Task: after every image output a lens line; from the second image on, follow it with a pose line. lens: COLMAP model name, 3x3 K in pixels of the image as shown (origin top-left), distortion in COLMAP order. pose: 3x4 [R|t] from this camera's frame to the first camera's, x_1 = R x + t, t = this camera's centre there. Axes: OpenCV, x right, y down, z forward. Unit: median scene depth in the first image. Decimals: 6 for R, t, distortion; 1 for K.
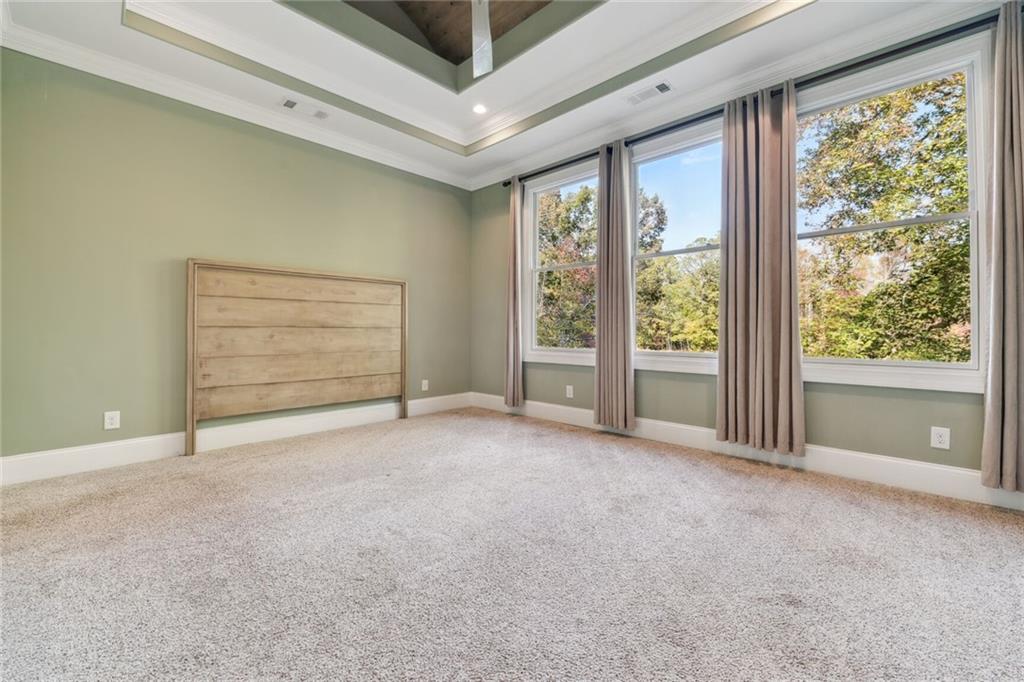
lens RADIAL K [[408.5, 0, 511.7], [0, 408.5, 332.0], [0, 0, 1]] dist [-0.003440, -0.000547]
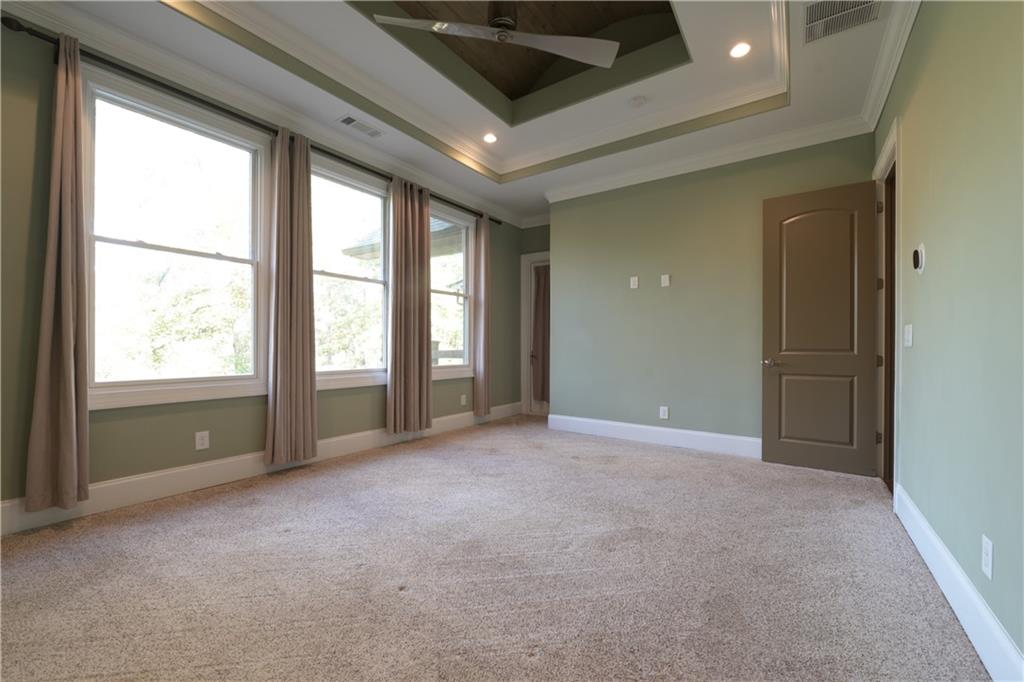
lens RADIAL K [[408.5, 0, 512.9], [0, 408.5, 346.2], [0, 0, 1]] dist [-0.003440, -0.000547]
pose [[-0.143364, -0.002791, 0.989666, -0.819323], [-0.003242, 0.999992, 0.002350, -0.017451], [-0.989665, -0.002872, -0.143372, 0.803286]]
